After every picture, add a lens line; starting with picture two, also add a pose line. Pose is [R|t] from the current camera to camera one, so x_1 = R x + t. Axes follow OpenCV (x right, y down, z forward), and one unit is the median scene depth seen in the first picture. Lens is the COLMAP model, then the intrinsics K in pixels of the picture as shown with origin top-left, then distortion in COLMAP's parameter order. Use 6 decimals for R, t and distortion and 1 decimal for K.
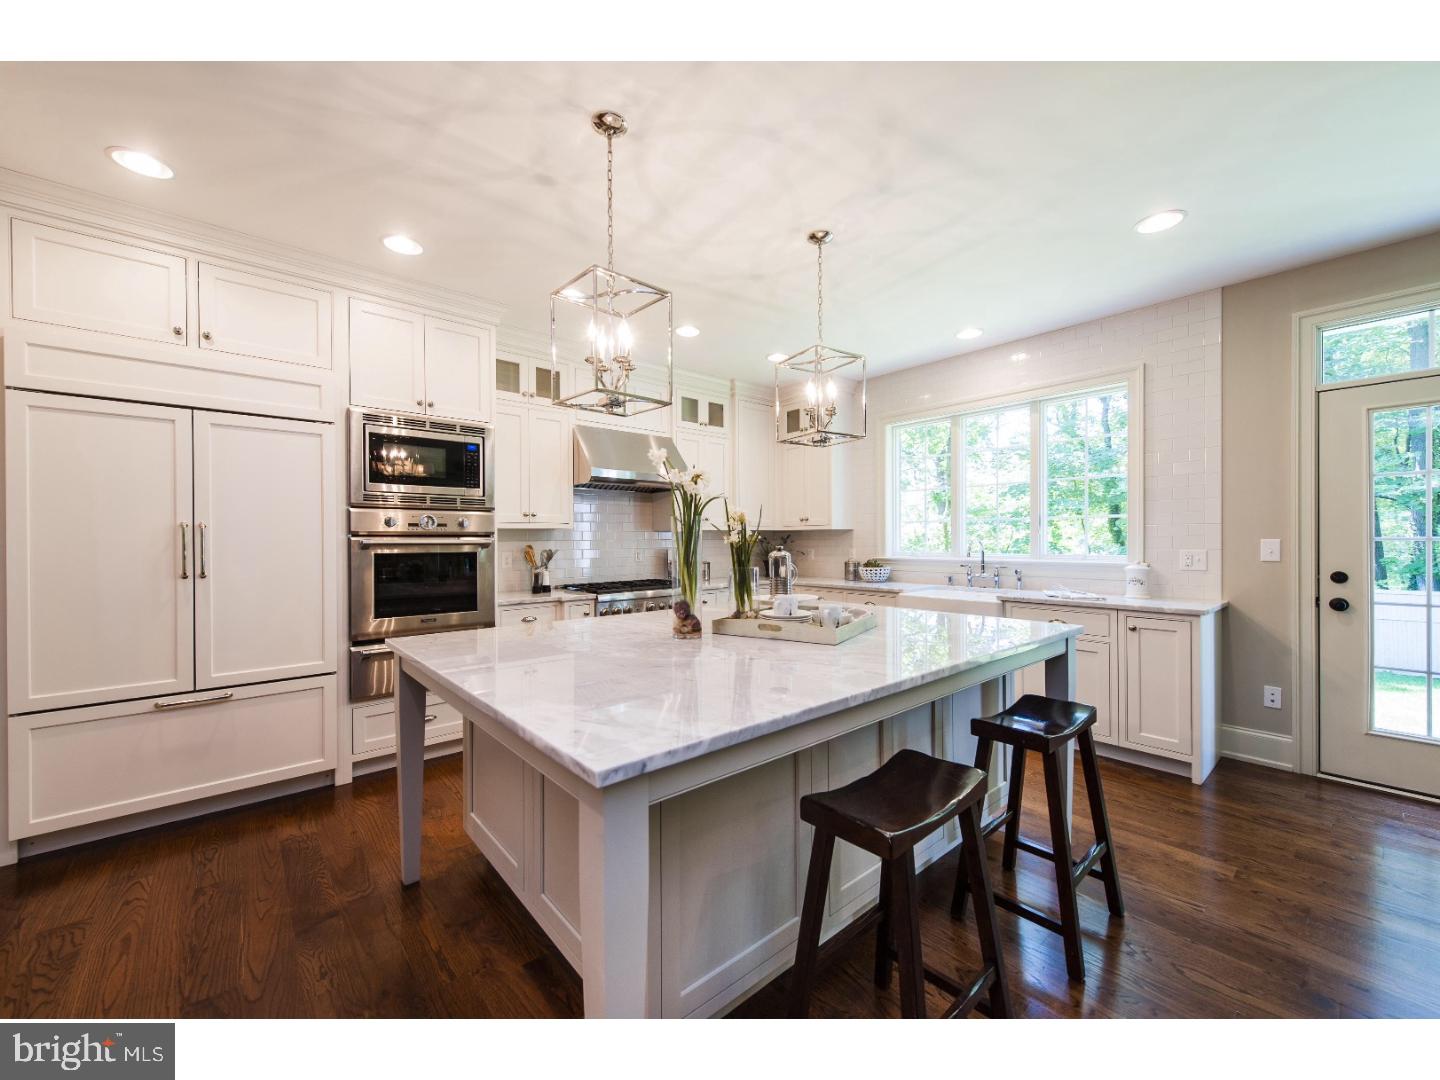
lens RADIAL K [[565.9, 0, 720.0], [0, 565.9, 540.0], [0, 0, 1]] dist [0.008420, -0.000465]
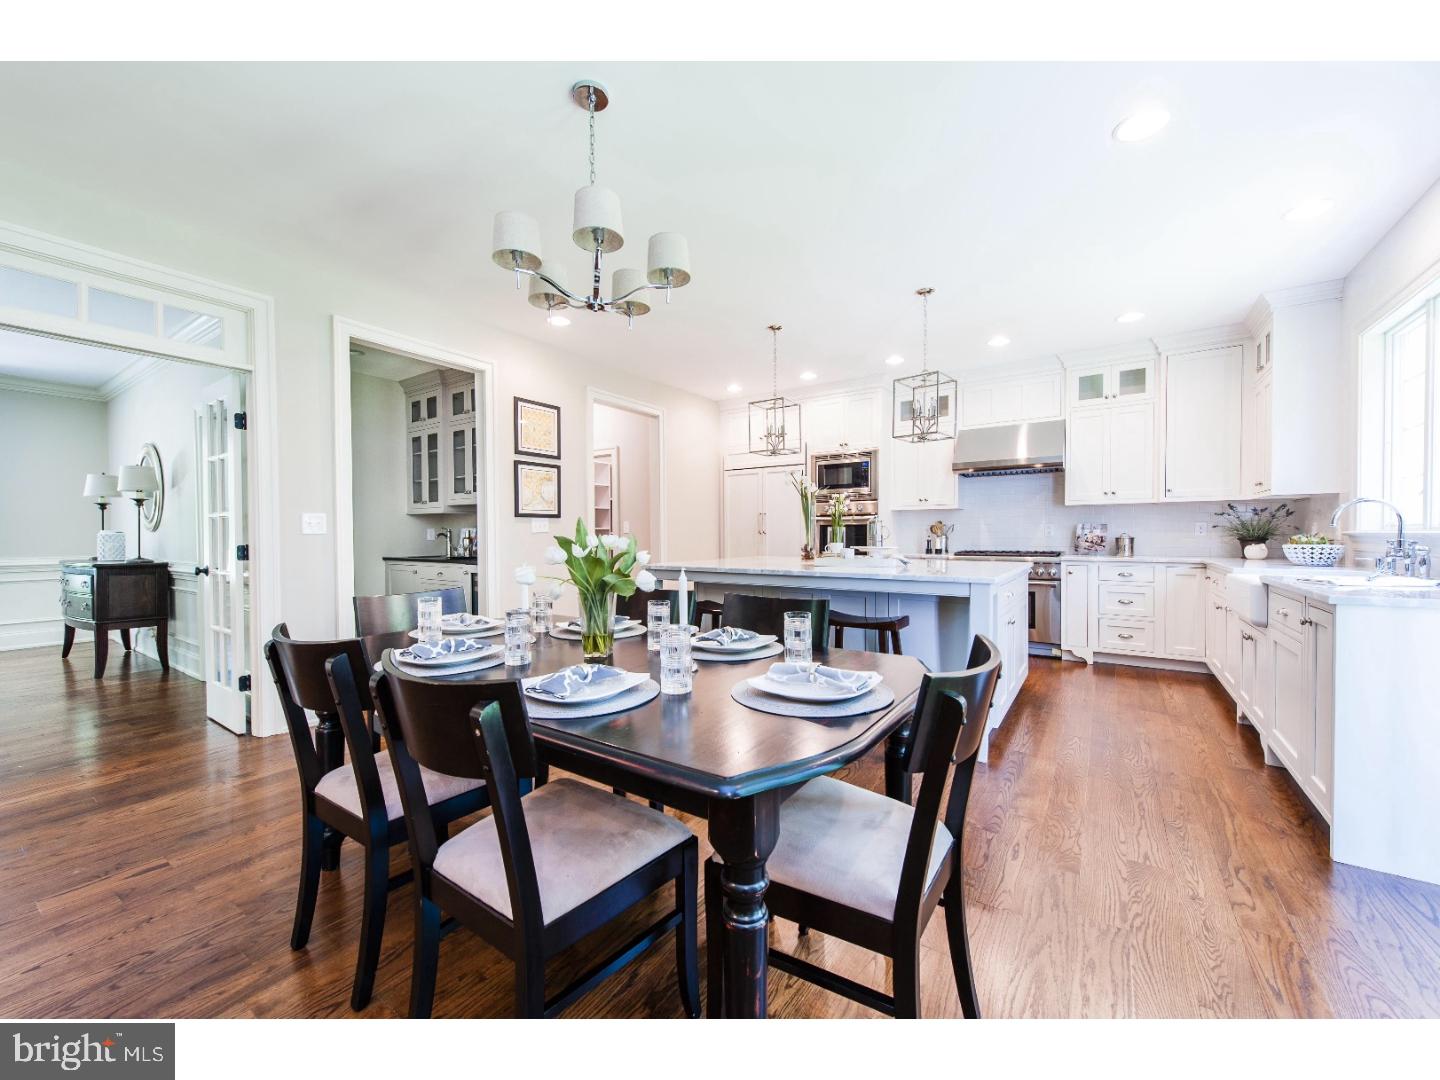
lens RADIAL K [[565.9, 0, 720.0], [0, 565.9, 540.0], [0, 0, 1]] dist [0.008420, -0.000465]
pose [[0.252155, 0.013858, -0.967588, 1.205278], [0.002870, 0.999882, 0.015068, 0.044979], [0.967683, -0.006577, 0.252085, 0.143695]]
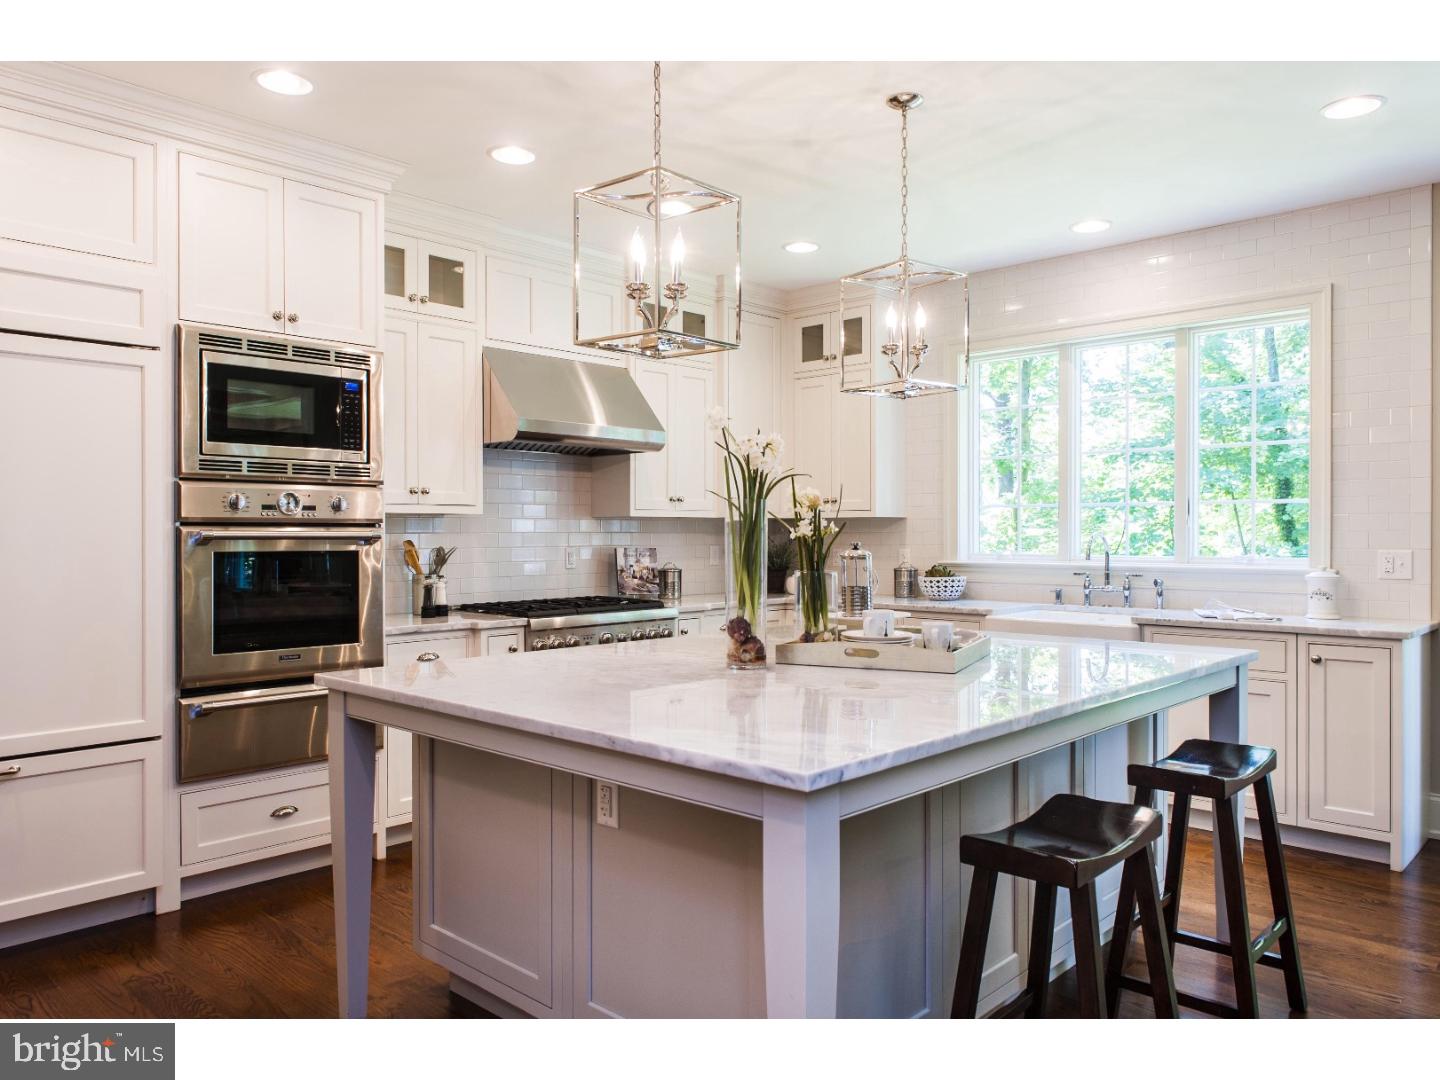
lens RADIAL K [[1034.3, 0, 719.4], [0, 1034.3, 534.0], [0, 0, 1]] dist [-0.007563, 0.007741]
pose [[0.994113, 0.004072, 0.108276, -0.162825], [-0.004085, 0.999992, -0.000098, 0.001200], [-0.108275, -0.000345, 0.994121, -0.210590]]
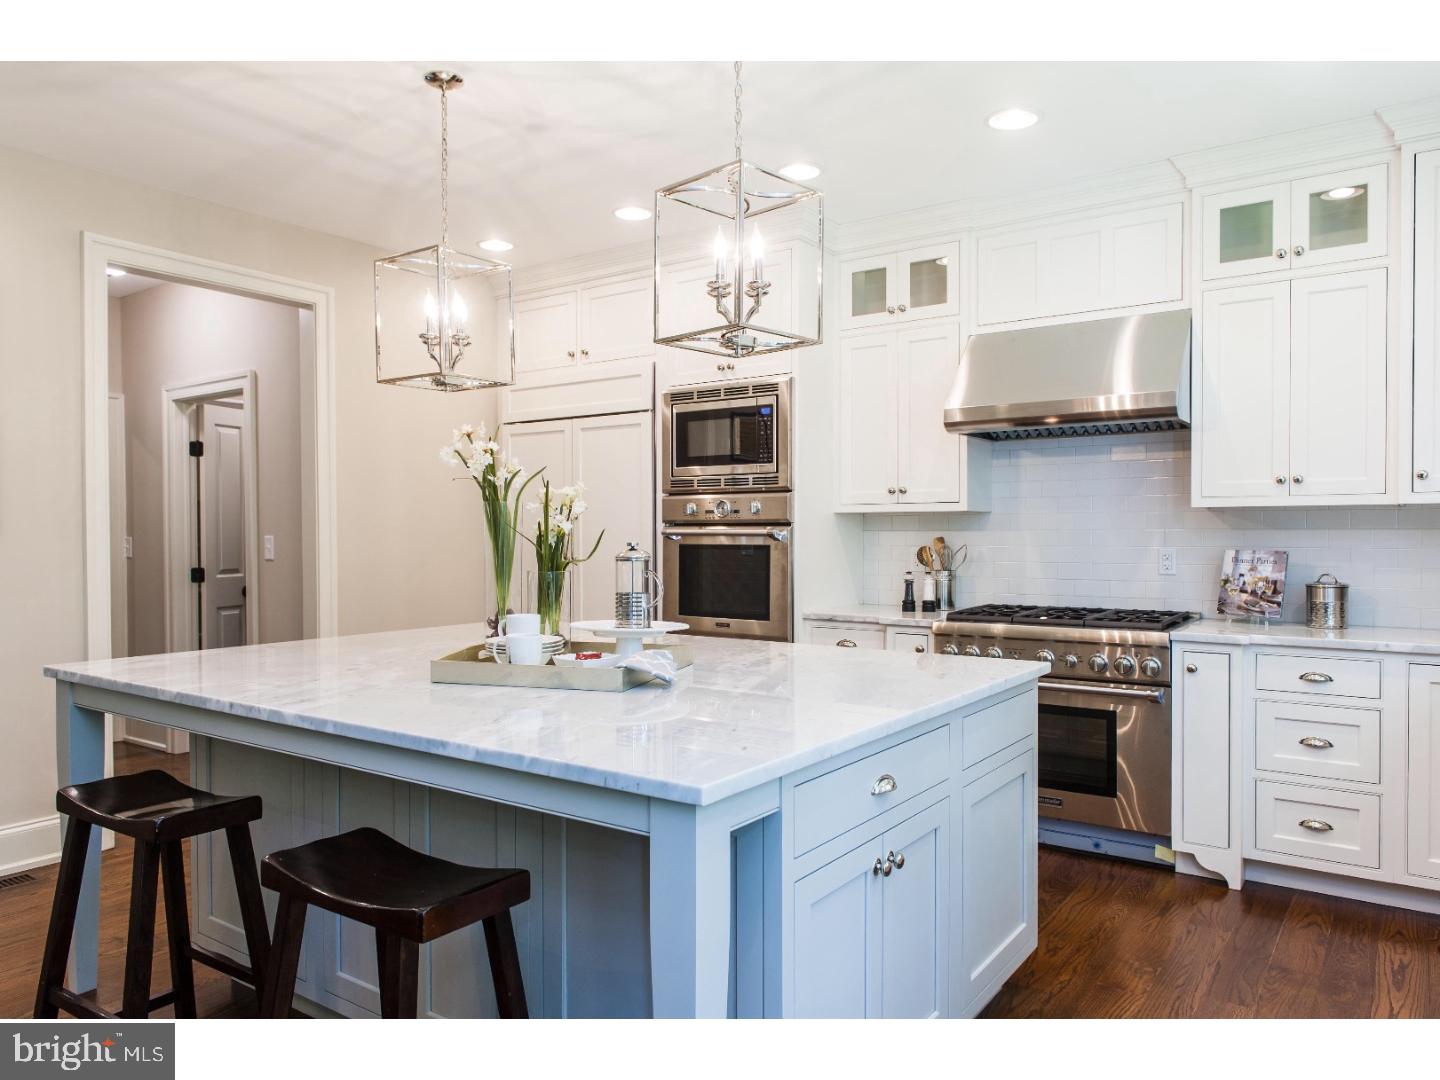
lens RADIAL K [[991.5, 0, 720.0], [0, 991.5, 540.0], [0, 0, 1]] dist [0.005082, -0.002676]
pose [[0.242992, 0.015620, -0.969903, 0.927436], [0.001915, 0.999861, 0.016583, -0.009101], [0.970026, -0.005887, 0.242928, 0.648121]]
